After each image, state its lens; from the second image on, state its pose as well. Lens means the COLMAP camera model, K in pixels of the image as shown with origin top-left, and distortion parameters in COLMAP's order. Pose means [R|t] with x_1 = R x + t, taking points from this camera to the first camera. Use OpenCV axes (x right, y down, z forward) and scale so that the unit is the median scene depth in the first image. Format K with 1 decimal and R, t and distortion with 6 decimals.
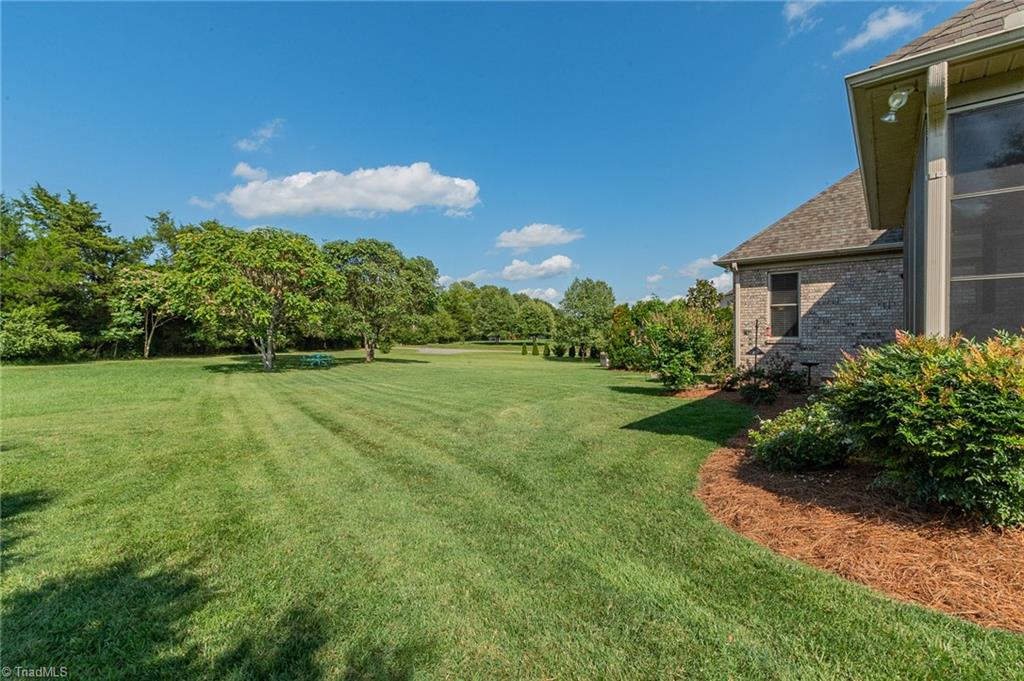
lens RADIAL K [[468.4, 0, 509.1], [0, 468.4, 338.9], [0, 0, 1]] dist [0.003268, -0.000265]
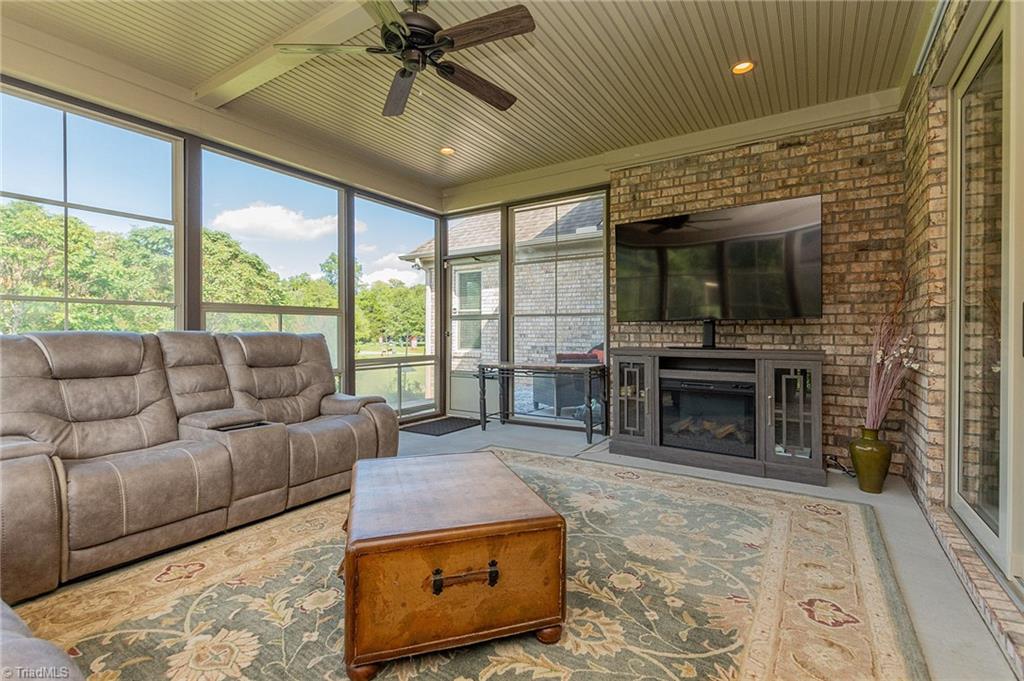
lens RADIAL K [[468.4, 0, 515.4], [0, 468.4, 339.5], [0, 0, 1]] dist [0.003268, -0.000265]
pose [[0.994302, 0.009753, 0.106153, 0.571237], [-0.009756, 0.999952, -0.000489, -0.021124], [-0.106152, -0.000550, 0.994350, 0.172470]]
